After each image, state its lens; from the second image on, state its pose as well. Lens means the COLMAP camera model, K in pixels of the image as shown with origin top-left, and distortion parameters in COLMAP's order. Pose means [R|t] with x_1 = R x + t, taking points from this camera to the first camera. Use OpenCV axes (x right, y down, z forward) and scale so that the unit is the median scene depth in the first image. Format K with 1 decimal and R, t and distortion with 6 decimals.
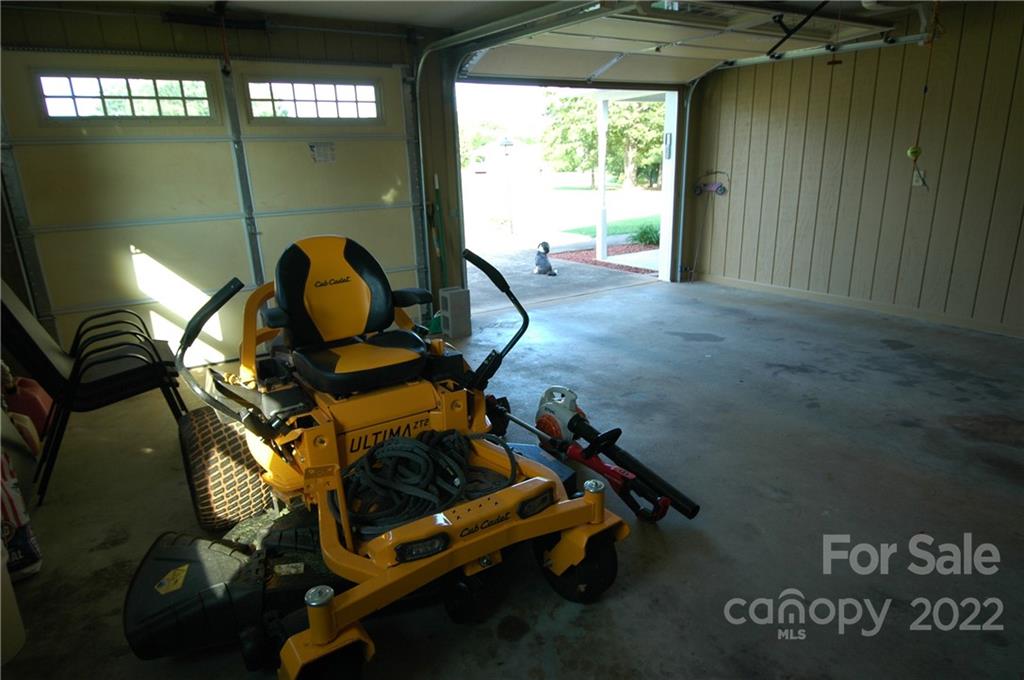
lens RADIAL K [[620.7, 0, 512.0], [0, 620.7, 340.0], [0, 0, 1]] dist [0.071446, -0.072525]
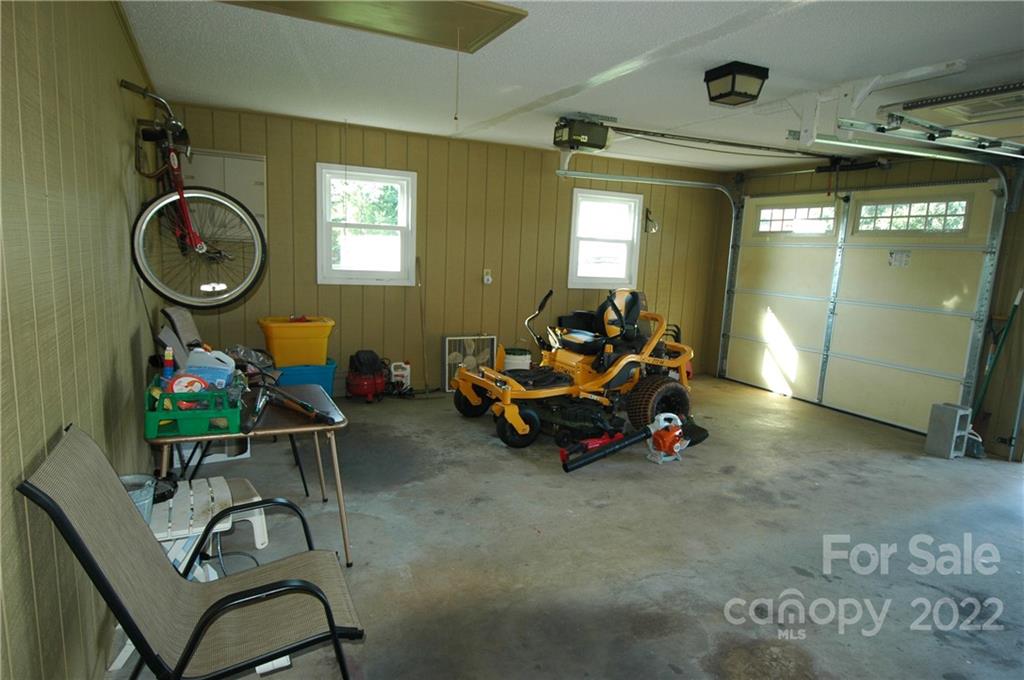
lens RADIAL K [[615.4, 0, 512.0], [0, 615.4, 340.0], [0, 0, 1]] dist [-0.005946, -0.002406]
pose [[-0.130870, 0.167802, -0.977095, 1.042815], [-0.323928, 0.924241, 0.202111, -0.174072], [0.936987, 0.342959, -0.066600, 0.506189]]
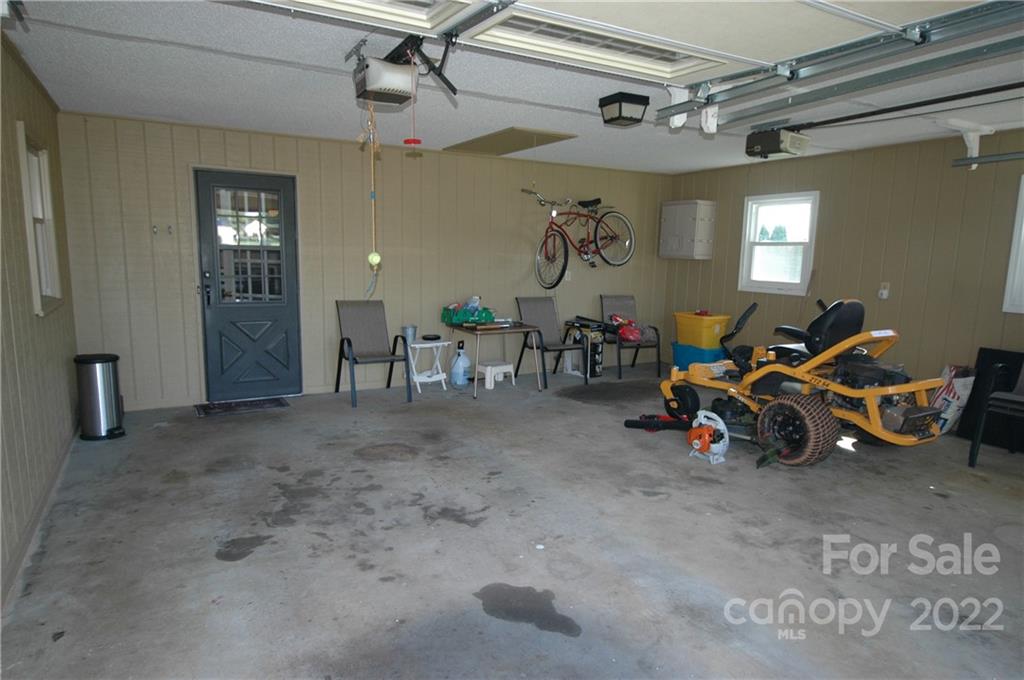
lens RADIAL K [[615.4, 0, 512.0], [0, 615.4, 340.0], [0, 0, 1]] dist [-0.005946, -0.002406]
pose [[-0.998188, 0.002791, 0.060115, 0.320113], [0.027624, 0.908714, 0.416505, -0.474626], [-0.053465, 0.417411, -0.907144, 1.585852]]
